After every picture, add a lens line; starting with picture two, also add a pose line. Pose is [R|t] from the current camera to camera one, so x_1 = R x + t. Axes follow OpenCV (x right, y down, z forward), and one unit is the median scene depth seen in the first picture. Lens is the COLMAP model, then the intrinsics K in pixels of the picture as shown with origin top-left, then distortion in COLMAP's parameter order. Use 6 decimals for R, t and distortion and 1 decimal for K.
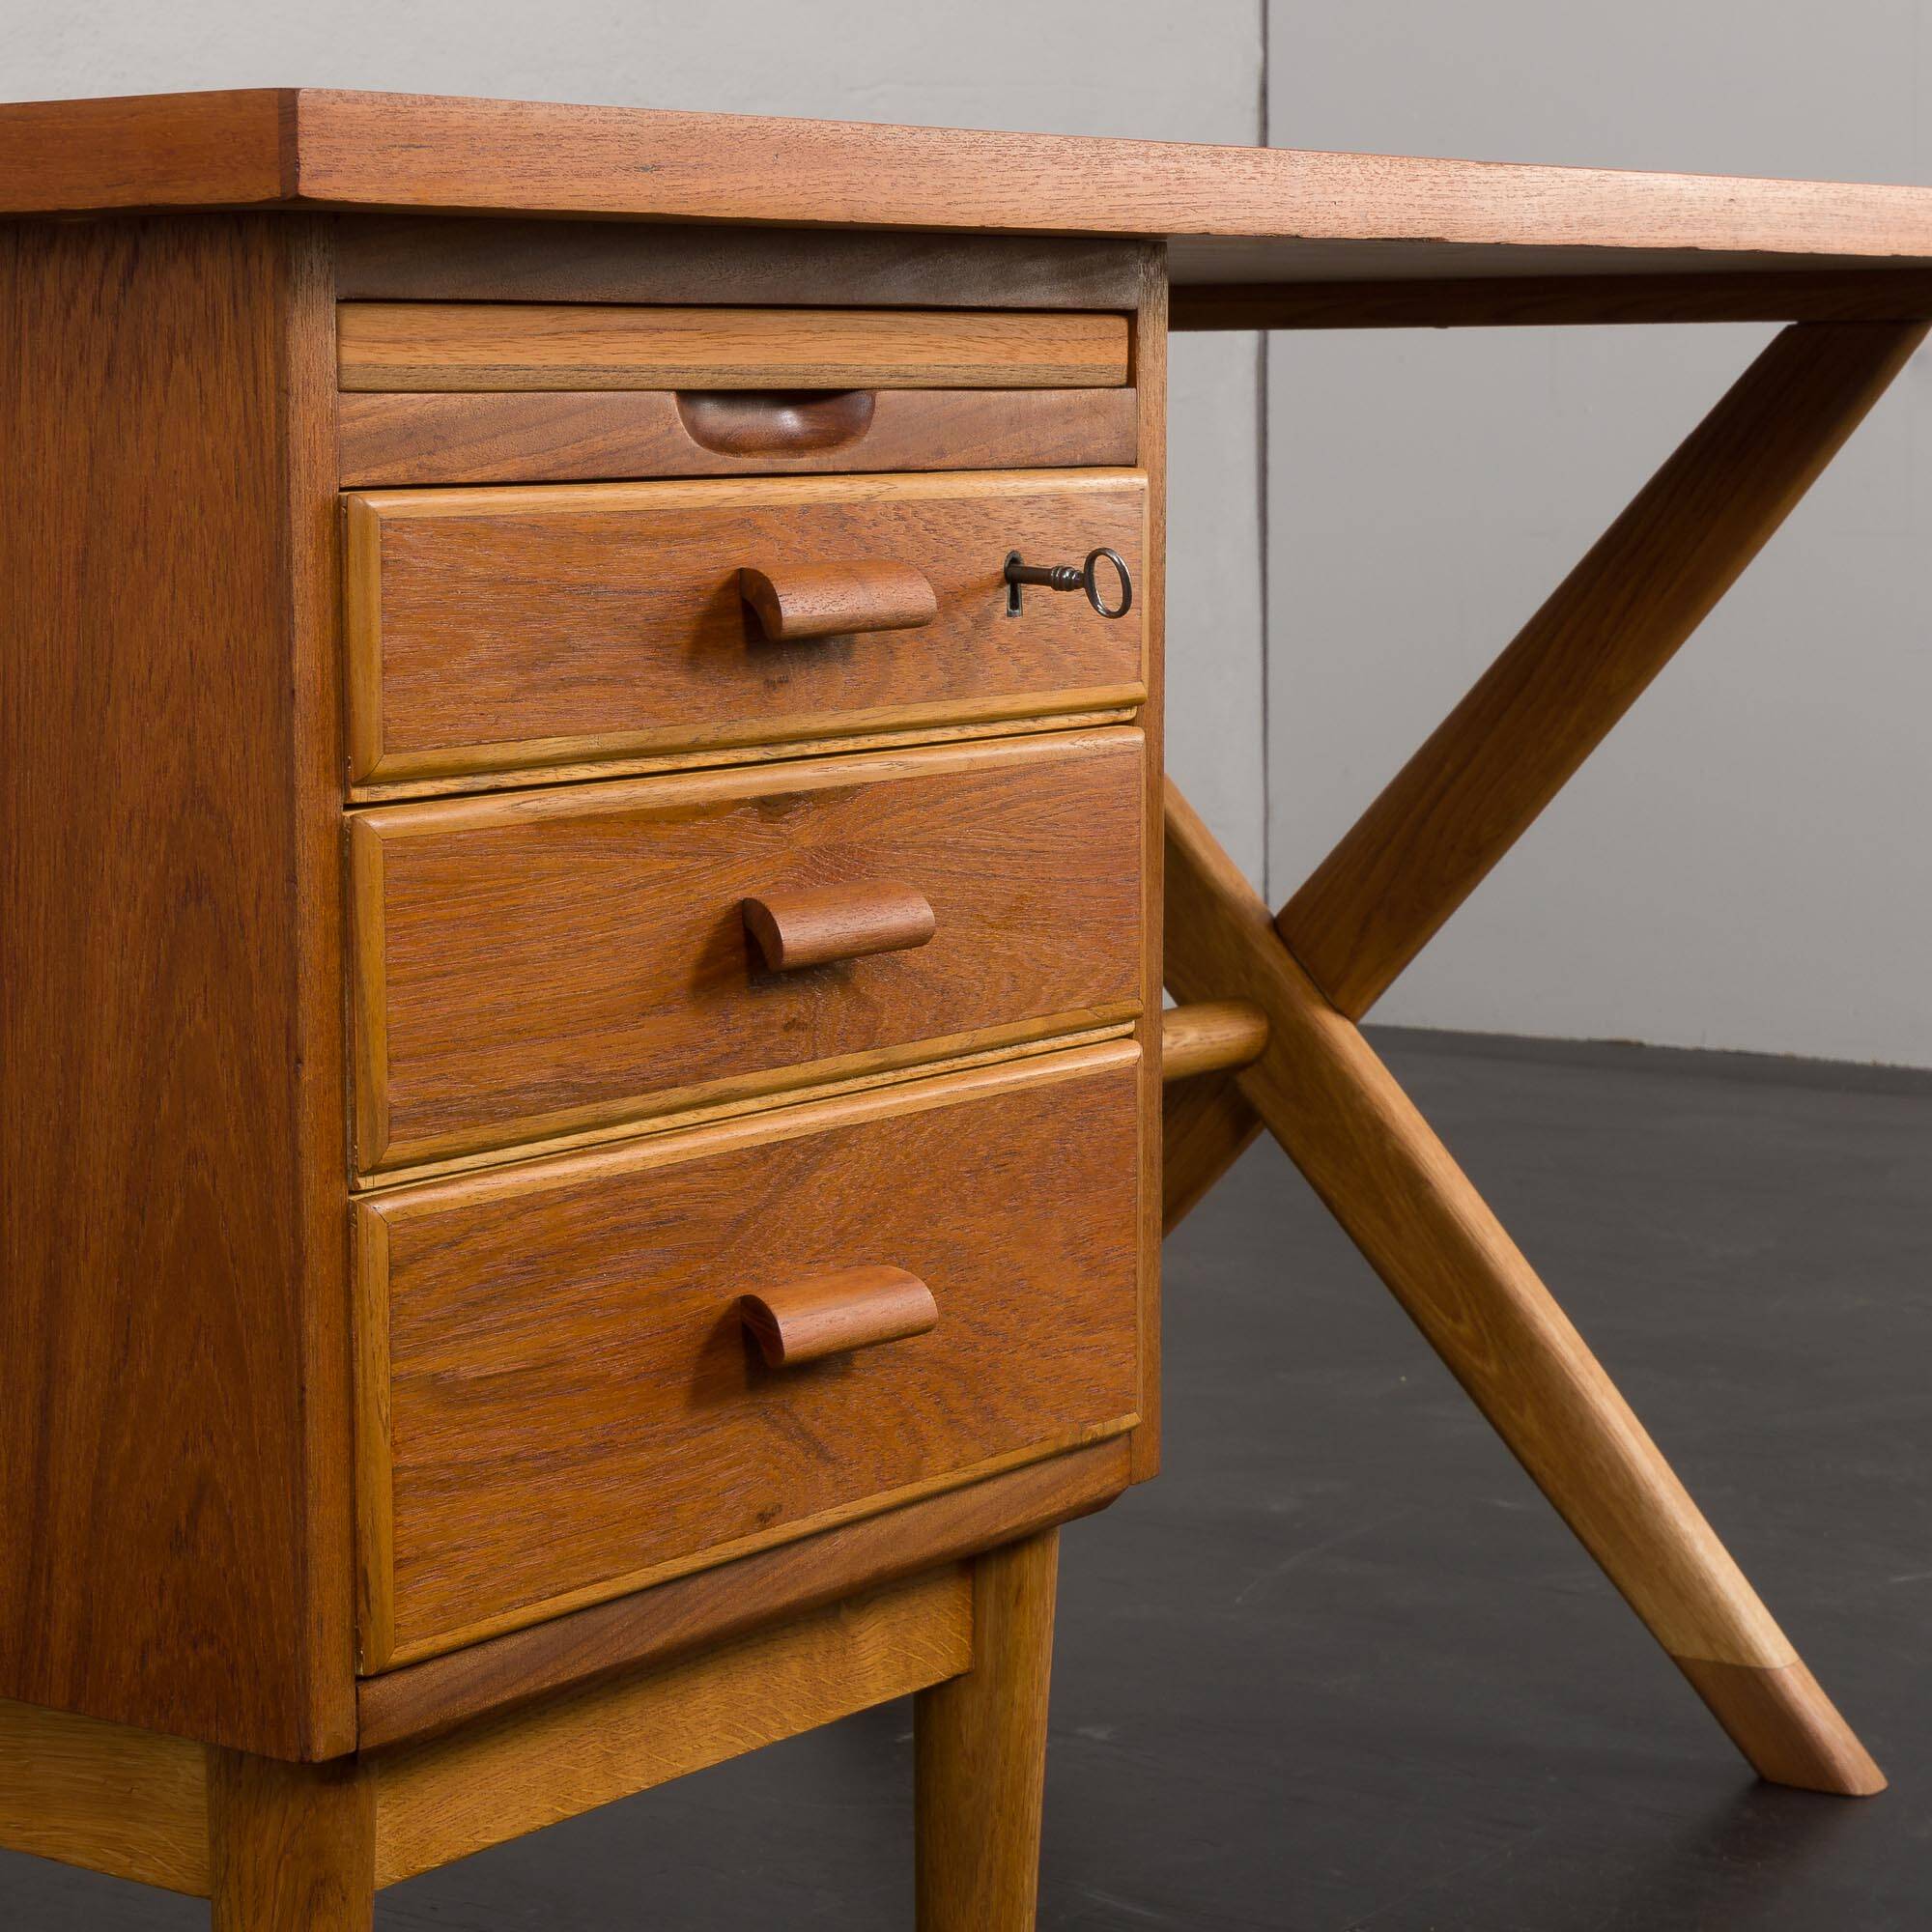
lens RADIAL K [[4922.5, 0, 966.0], [0, 4922.5, 966.0], [0, 0, 1]] dist [-0.022282, -0.030226]
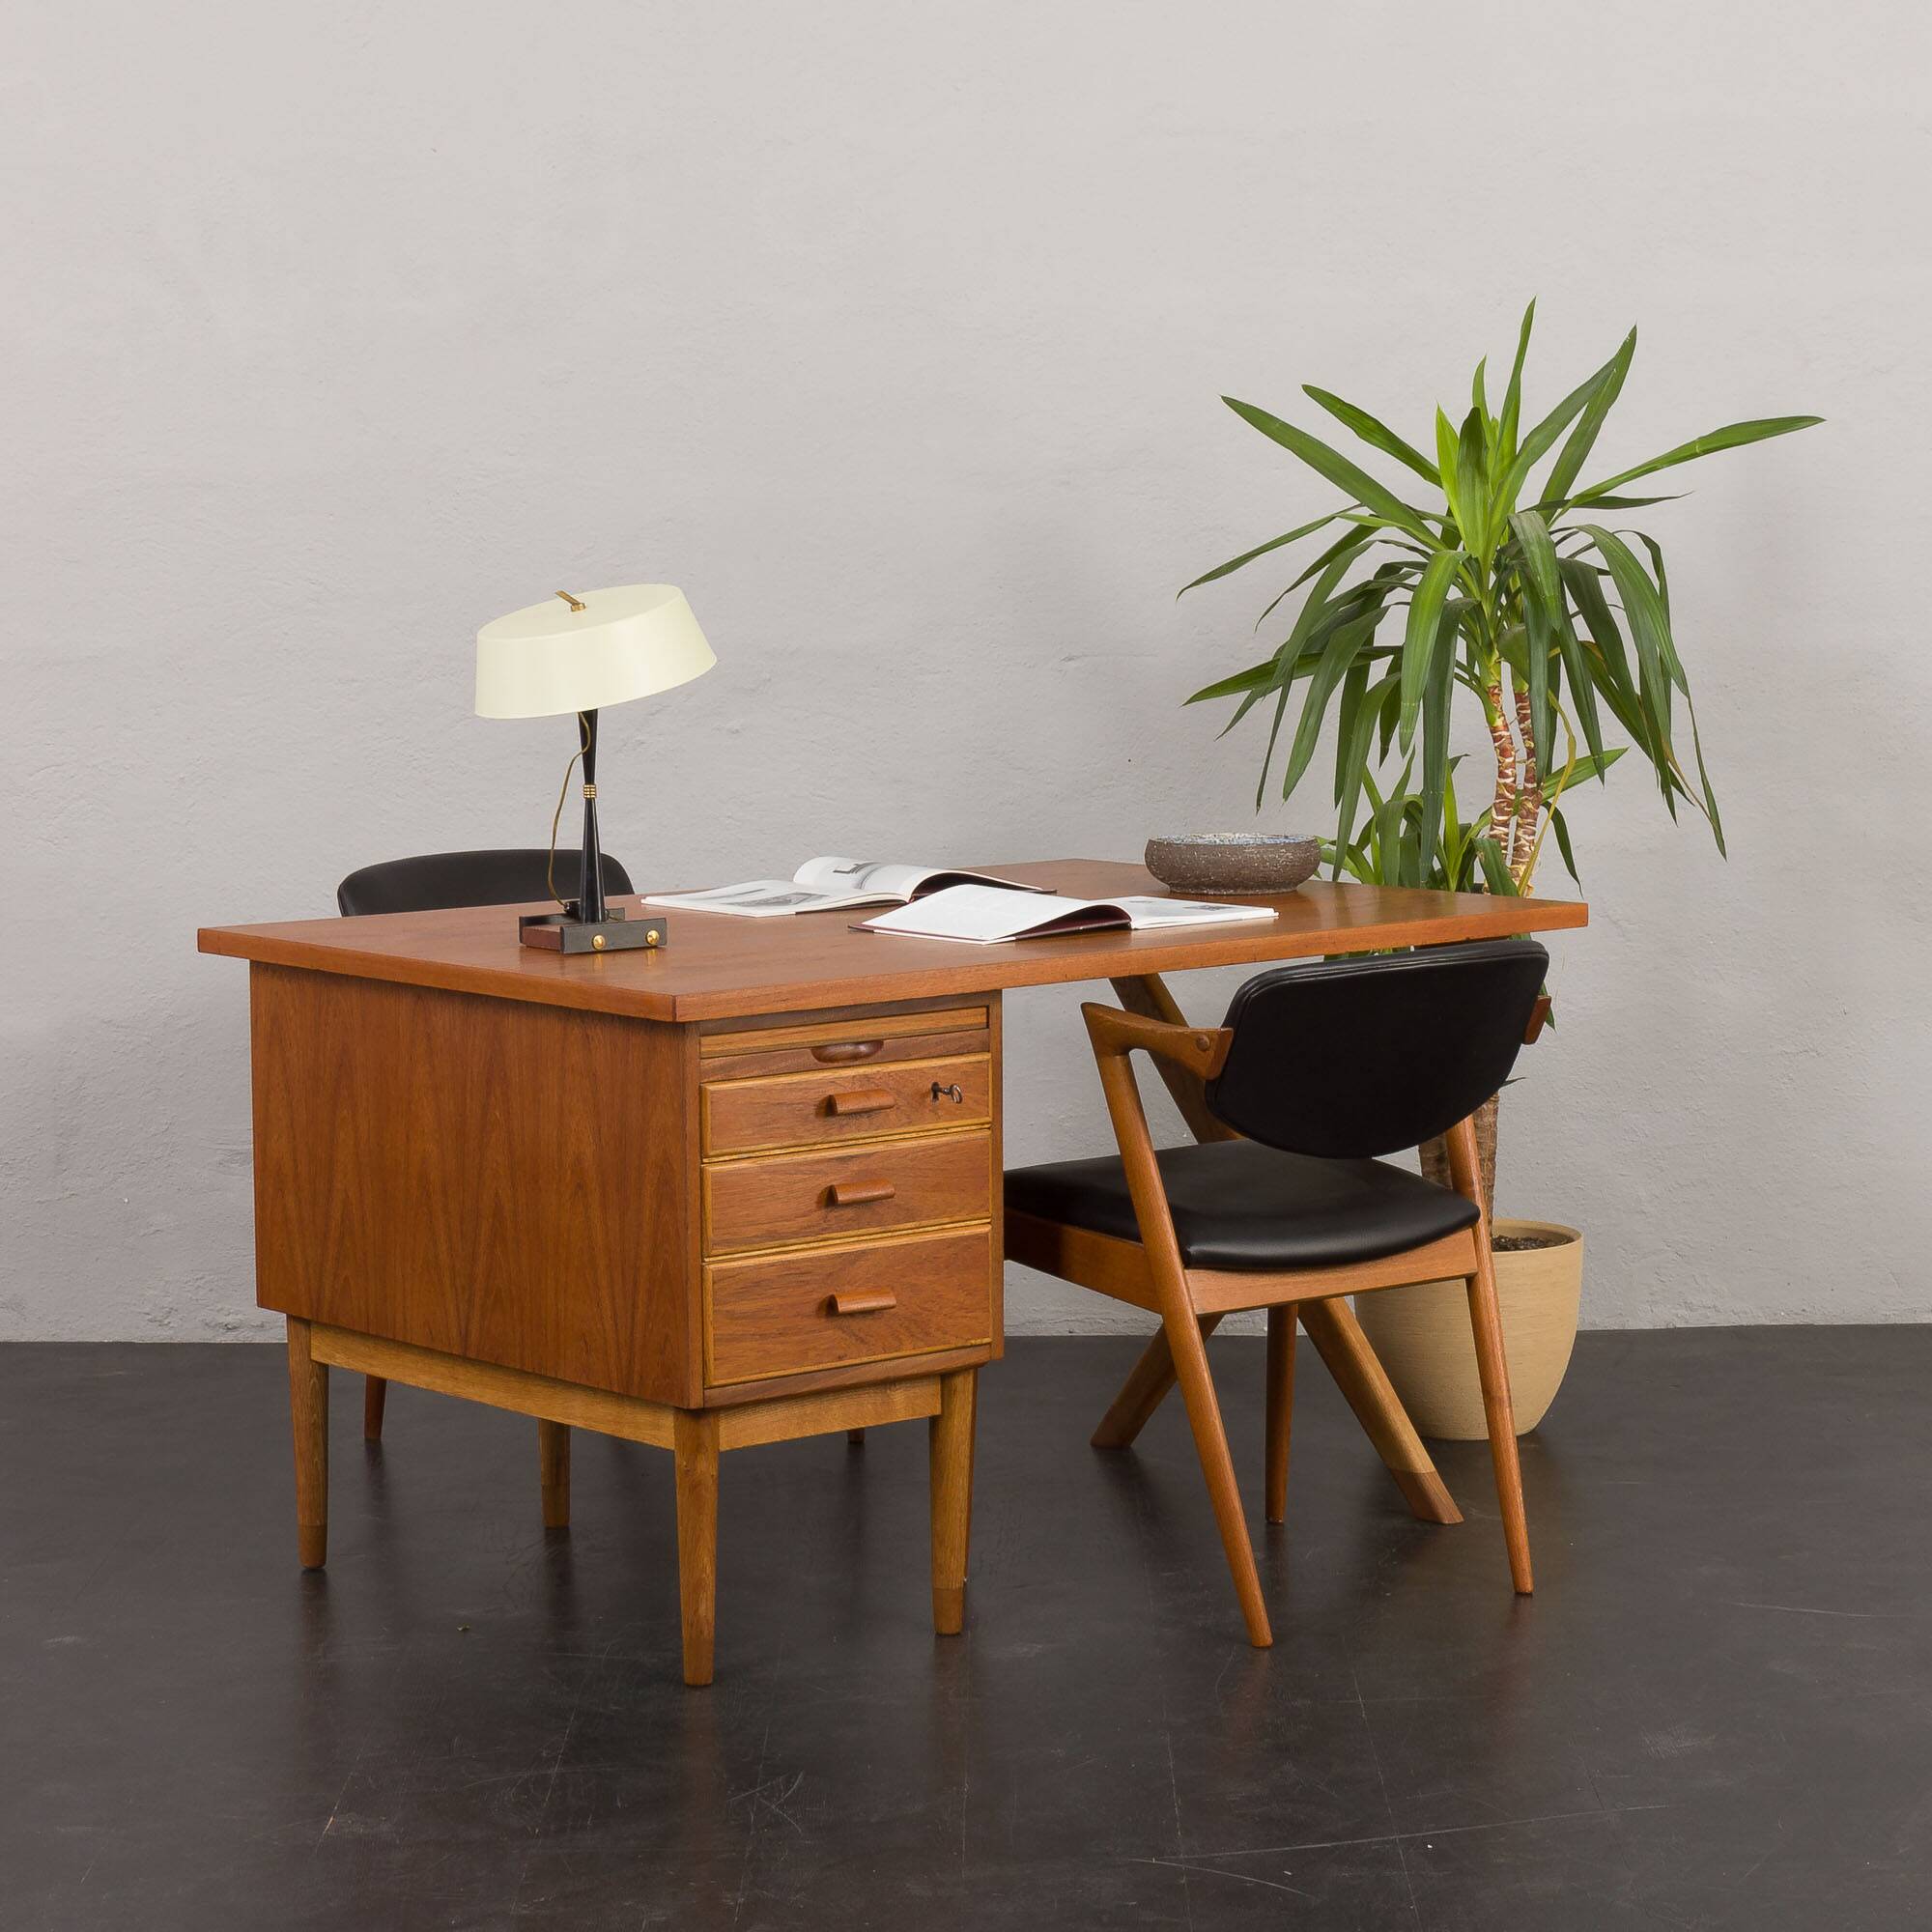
lens RADIAL K [[4922.5, 0, 966.0], [0, 4922.5, 966.0], [0, 0, 1]] dist [-0.022282, -0.030226]
pose [[0.961780, 0.026318, -0.272556, 1.070179], [-0.028436, 0.999588, -0.003820, -0.169679], [0.272344, 0.011425, 0.962132, -2.546699]]
